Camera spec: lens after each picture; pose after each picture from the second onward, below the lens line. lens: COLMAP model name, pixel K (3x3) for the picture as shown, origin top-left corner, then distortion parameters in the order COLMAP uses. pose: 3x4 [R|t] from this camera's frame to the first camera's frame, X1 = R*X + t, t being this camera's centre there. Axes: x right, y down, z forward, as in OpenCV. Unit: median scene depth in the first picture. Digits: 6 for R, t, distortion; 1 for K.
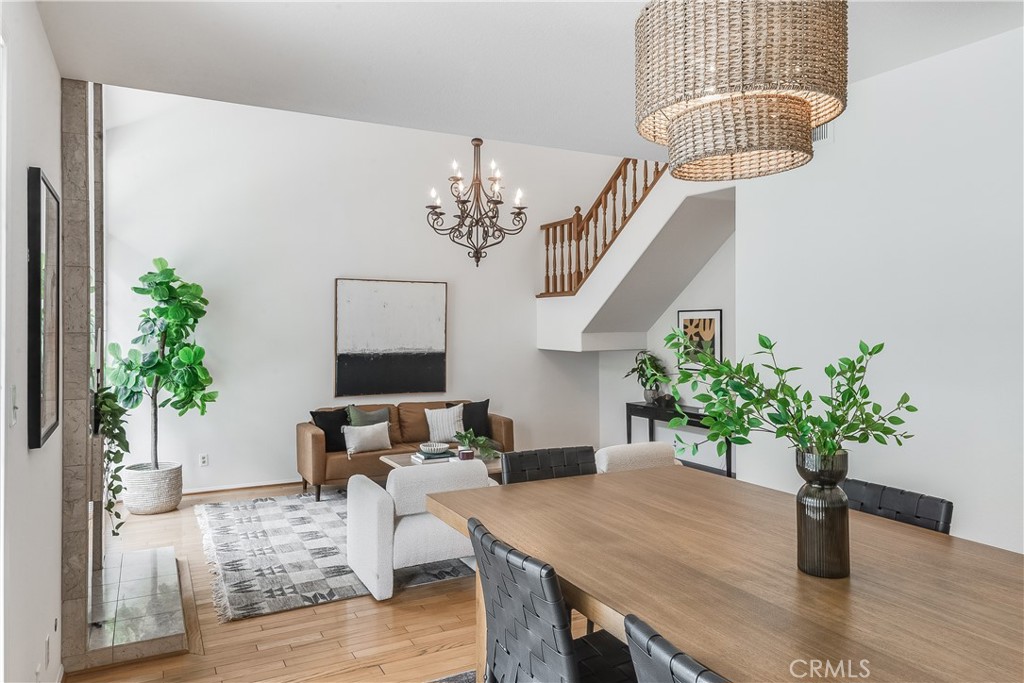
lens RADIAL K [[685.5, 0, 510.3], [0, 685.5, 324.0], [0, 0, 1]] dist [0.004521, 0.001124]
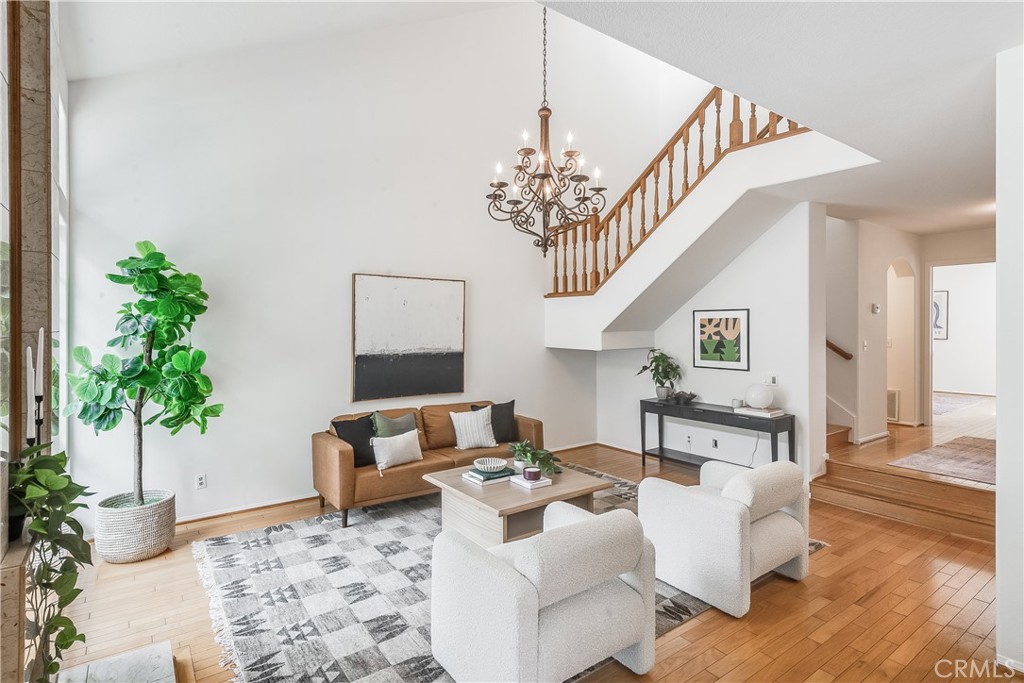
lens RADIAL K [[513.6, 0, 504.5], [0, 513.6, 326.1], [0, 0, 1]] dist [0.033495, -0.024264]
pose [[0.990248, 0.000926, 0.139312, -0.174635], [-0.001630, 0.999986, 0.004942, 0.000934], [-0.139306, -0.005121, 0.990236, 0.331281]]
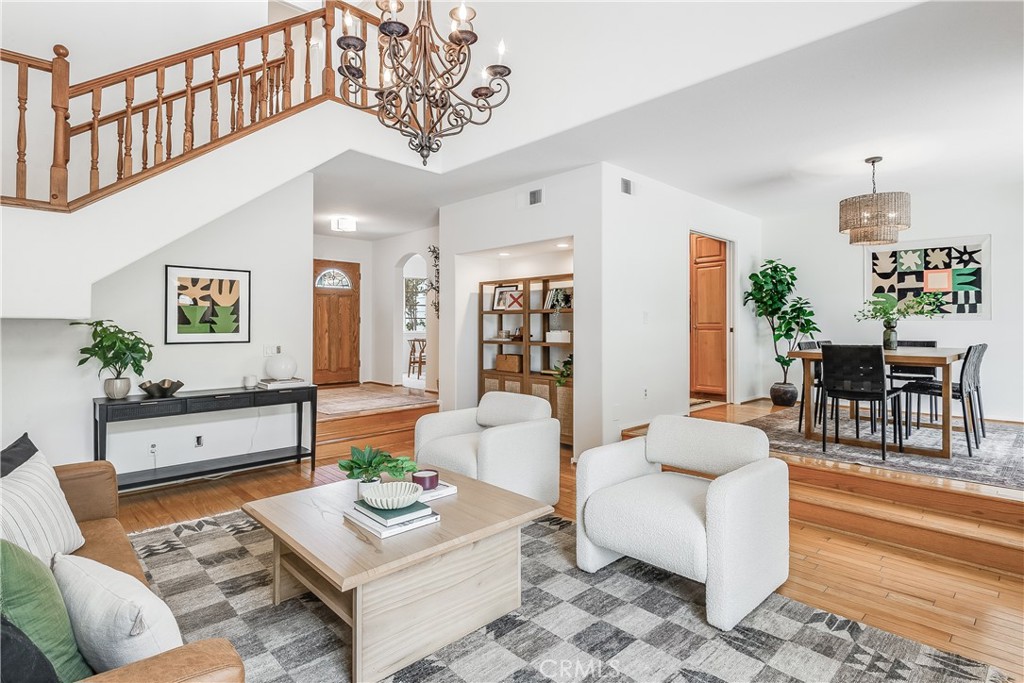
lens RADIAL K [[513.6, 0, 504.5], [0, 513.6, 326.1], [0, 0, 1]] dist [0.033495, -0.024264]
pose [[-0.263160, -0.002292, 0.964749, -0.466921], [-0.006091, 0.999981, 0.000714, 0.052693], [-0.964733, -0.005688, -0.263169, 0.966148]]
